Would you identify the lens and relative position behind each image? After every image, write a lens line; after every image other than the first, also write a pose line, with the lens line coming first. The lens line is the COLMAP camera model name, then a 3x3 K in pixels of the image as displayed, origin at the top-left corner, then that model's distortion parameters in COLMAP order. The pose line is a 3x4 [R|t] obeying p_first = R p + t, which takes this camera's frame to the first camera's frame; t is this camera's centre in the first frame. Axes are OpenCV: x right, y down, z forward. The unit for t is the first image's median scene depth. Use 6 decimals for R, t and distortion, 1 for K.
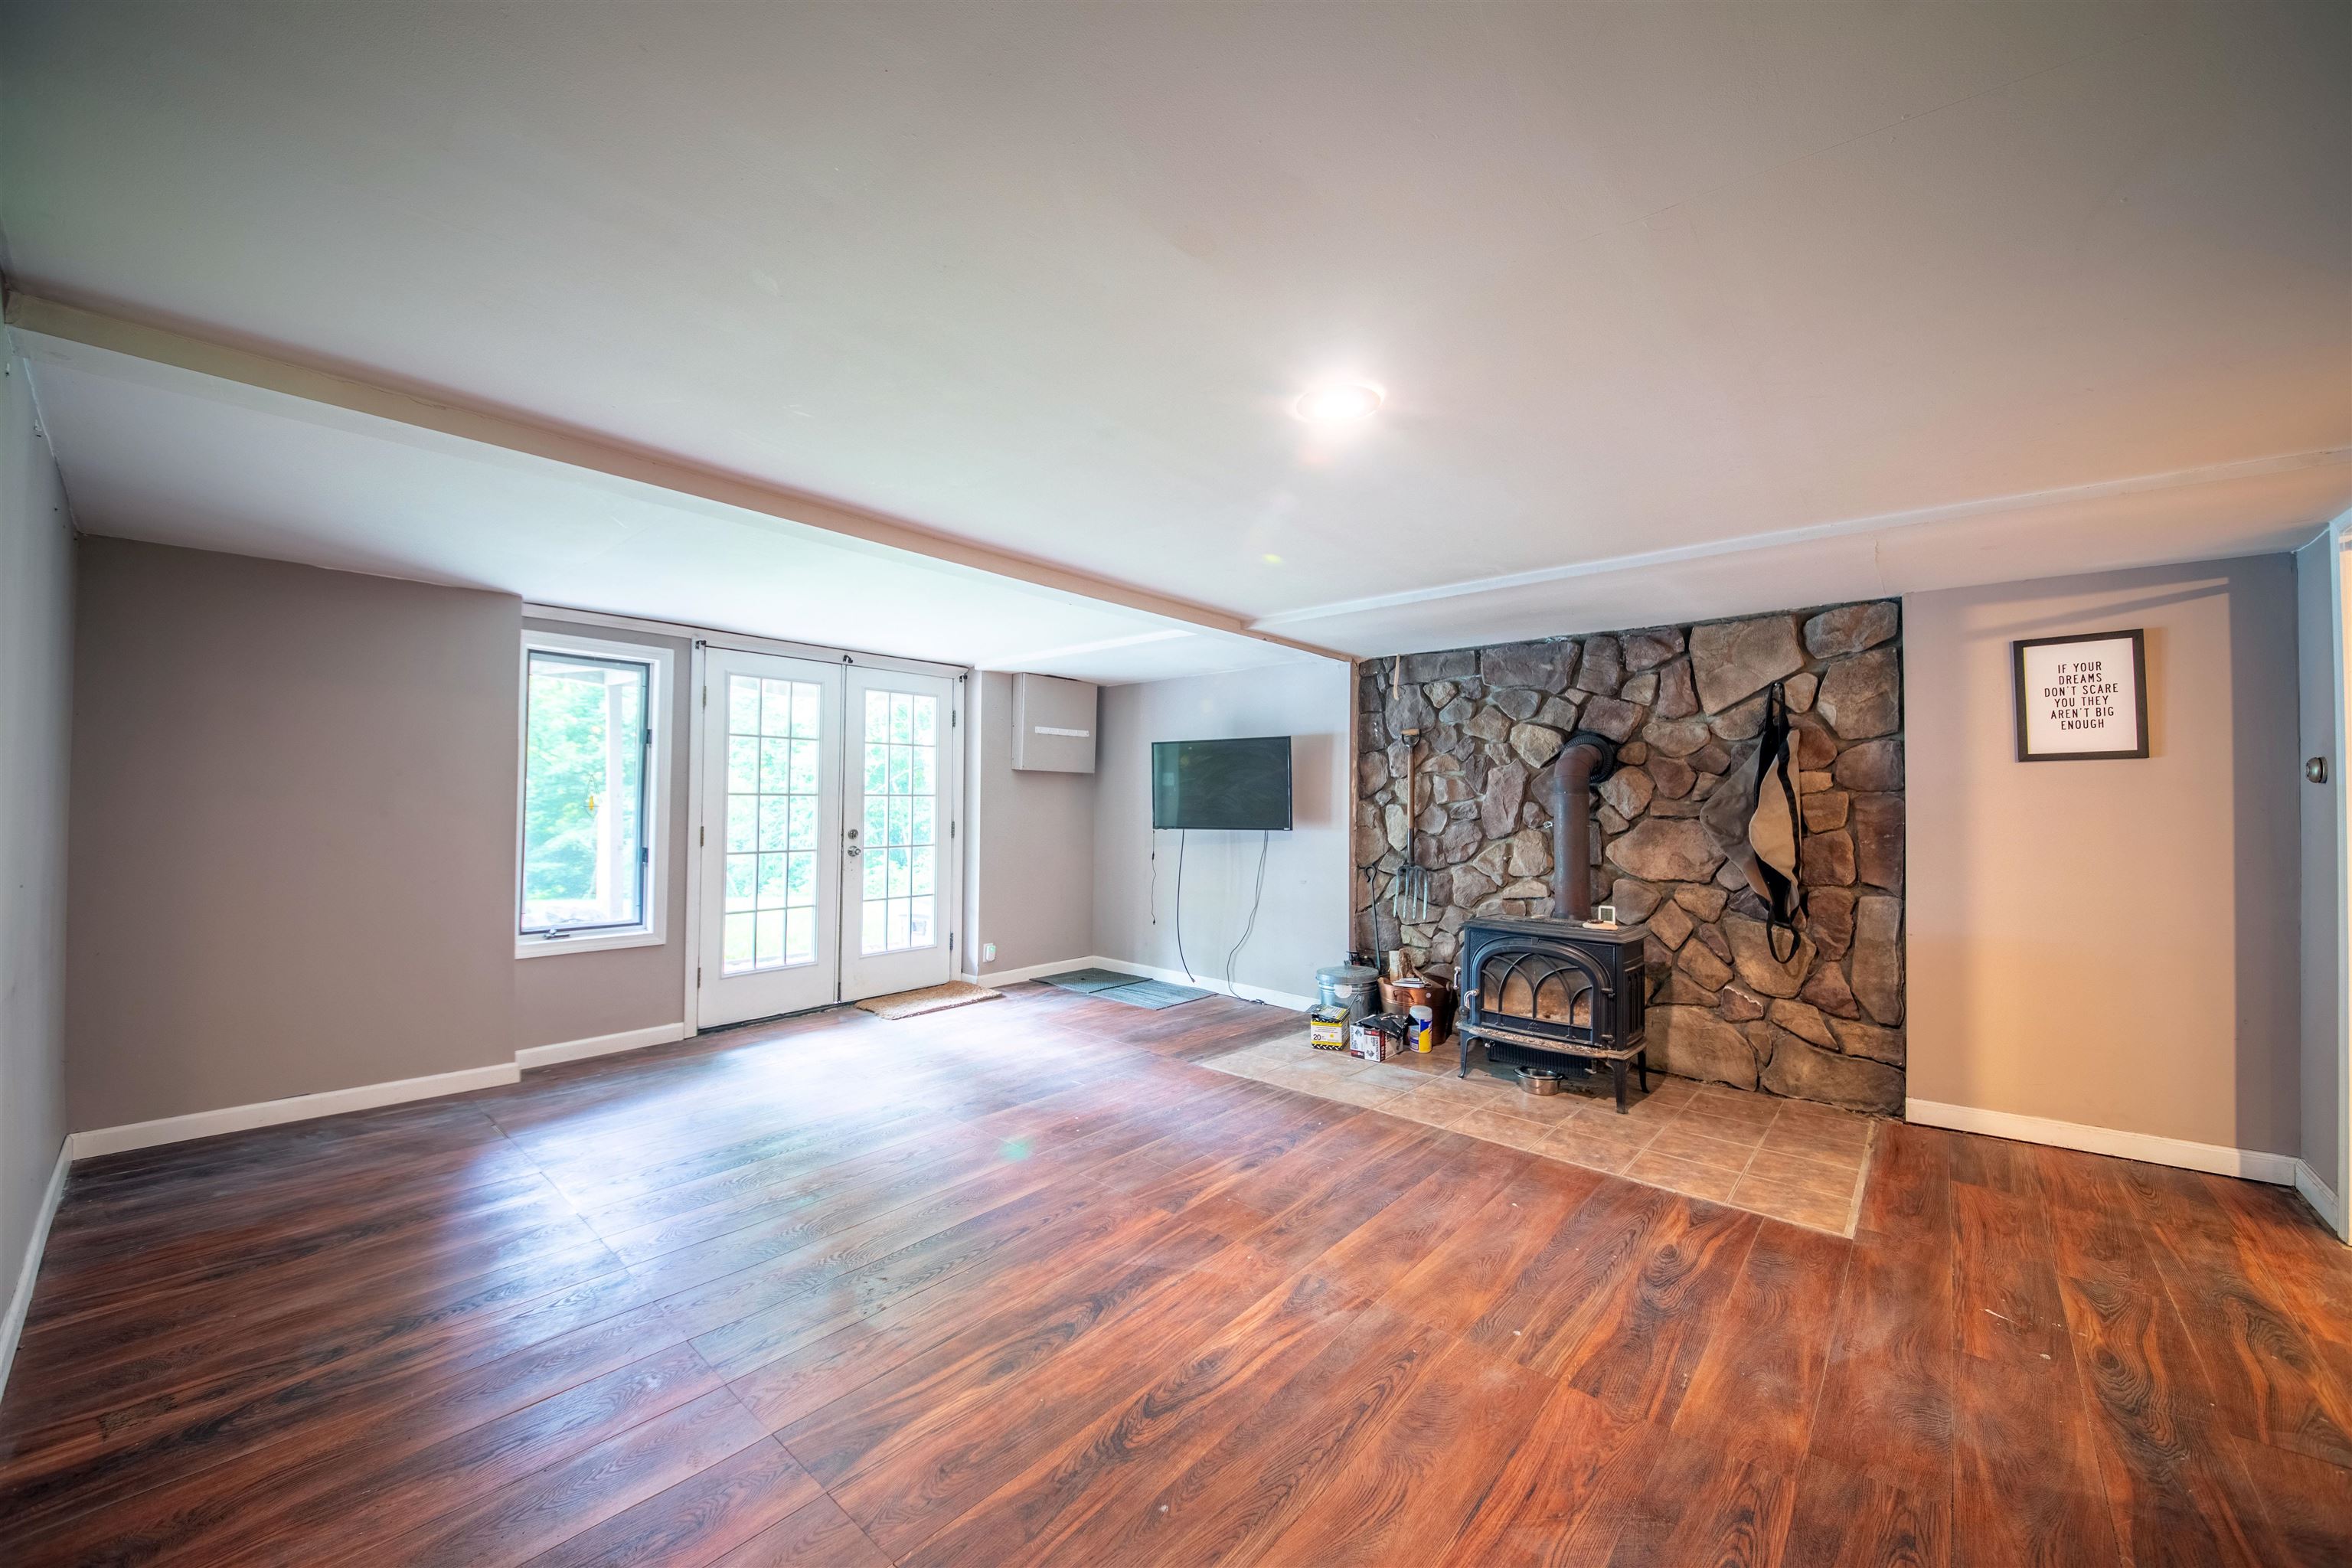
lens RADIAL K [[877.9, 0, 1162.6], [0, 877.9, 780.7], [0, 0, 1]] dist [-0.016017, -0.002610]
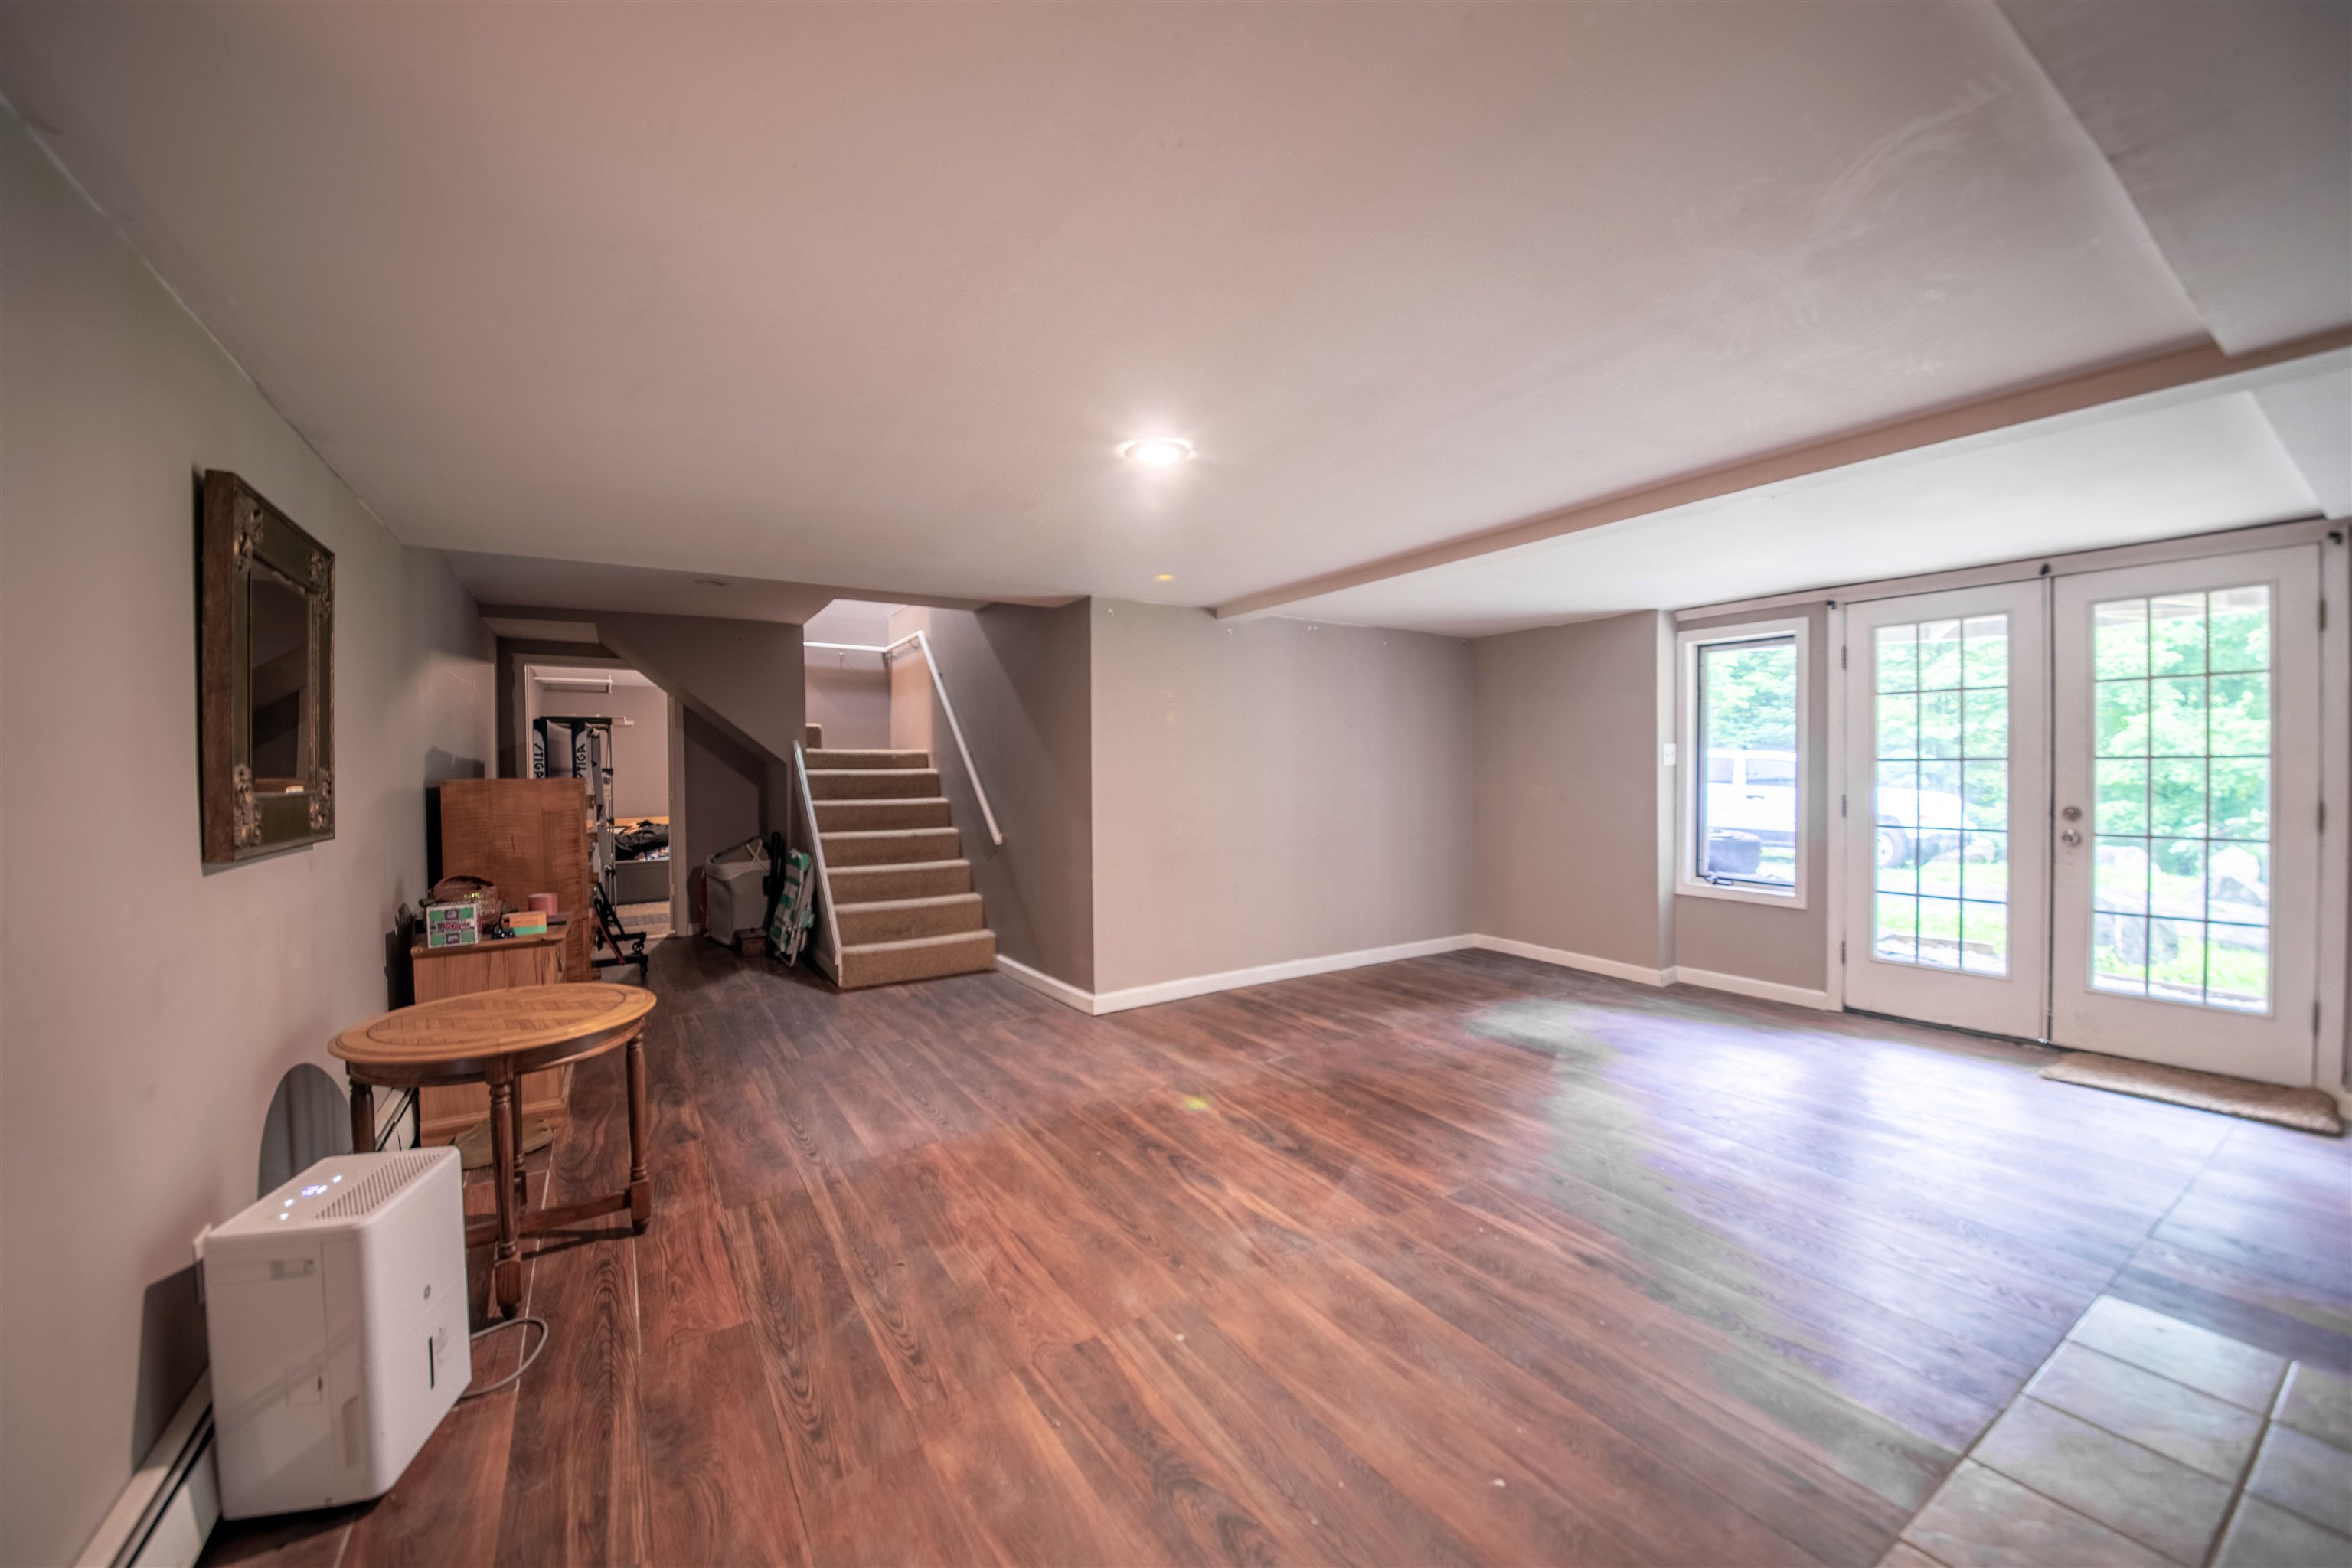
lens RADIAL K [[877.9, 0, 1173.8], [0, 877.9, 772.6], [0, 0, 1]] dist [-0.016017, -0.002610]
pose [[-0.270313, 0.006760, -0.962749, 1.154497], [0.019107, 0.999816, 0.001655, 0.027454], [0.962583, -0.017947, -0.270392, 1.114746]]
